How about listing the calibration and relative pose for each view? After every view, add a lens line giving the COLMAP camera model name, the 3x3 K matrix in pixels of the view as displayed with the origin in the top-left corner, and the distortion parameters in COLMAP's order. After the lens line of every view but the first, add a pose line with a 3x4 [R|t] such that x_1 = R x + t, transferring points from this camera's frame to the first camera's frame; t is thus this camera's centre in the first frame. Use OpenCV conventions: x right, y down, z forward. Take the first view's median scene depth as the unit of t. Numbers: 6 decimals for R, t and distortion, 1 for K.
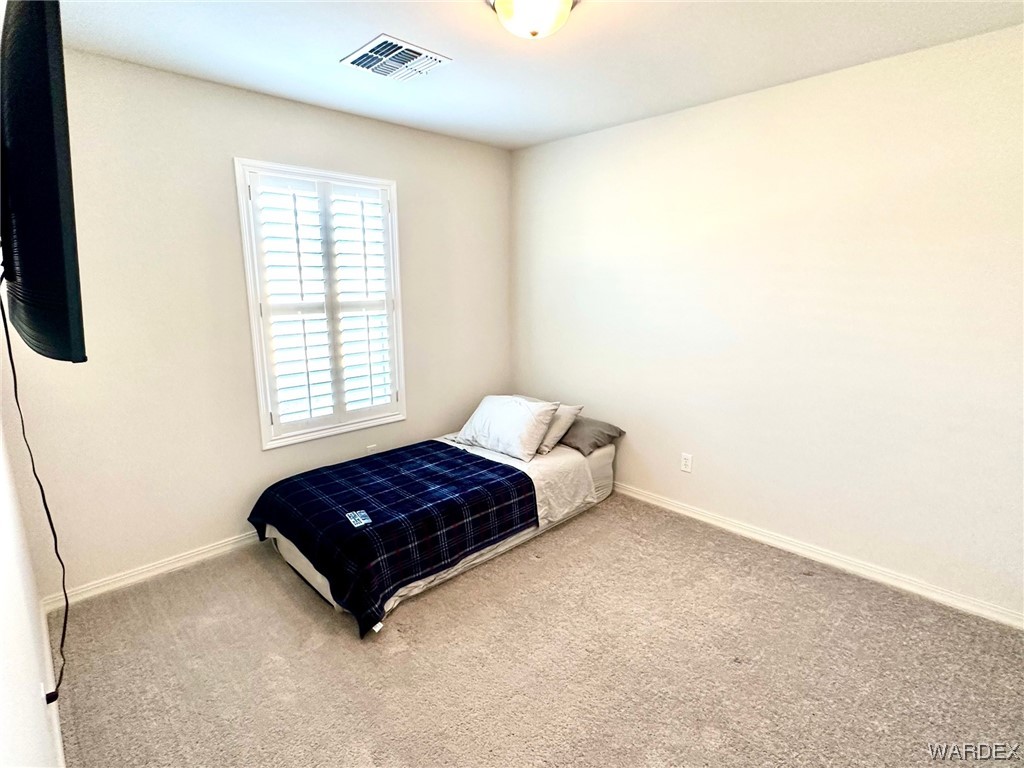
lens RADIAL K [[512.6, 0, 514.0], [0, 512.6, 378.6], [0, 0, 1]] dist [0.002790, 0.000234]
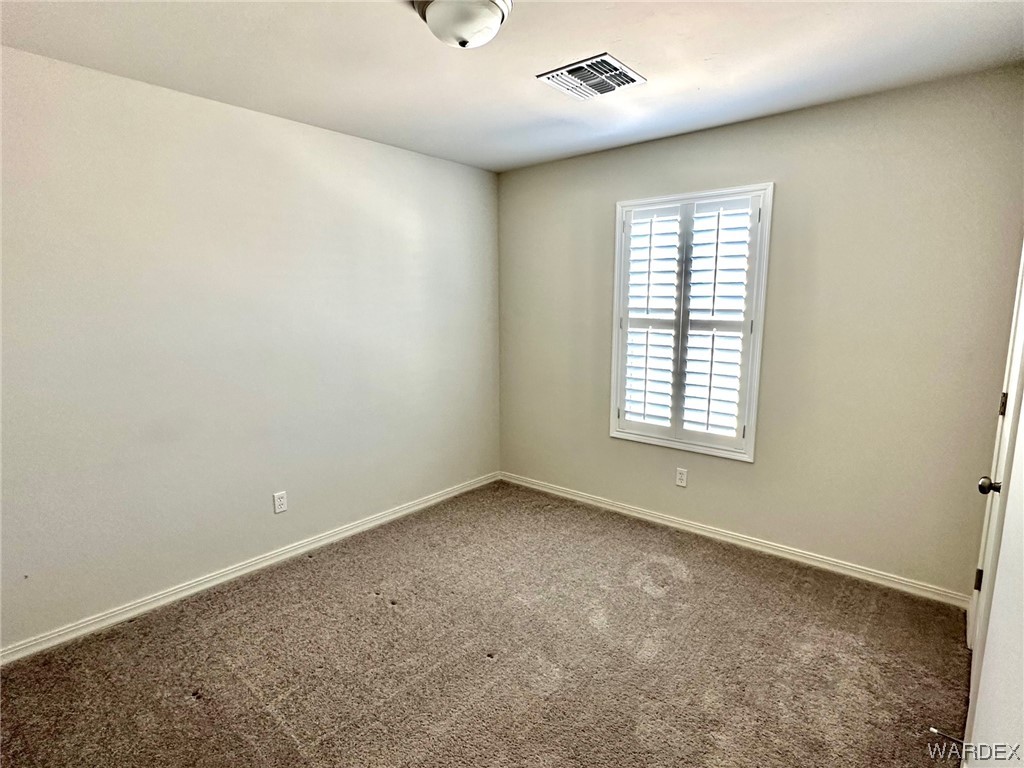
lens RADIAL K [[548.9, 0, 507.7], [0, 548.9, 385.1], [0, 0, 1]] dist [-0.000026, 0.001124]
pose [[0.099426, 0.163271, -0.981558, 0.697660], [-0.188686, 0.971642, 0.142509, -0.110668], [0.976991, 0.171037, 0.127413, 0.537298]]
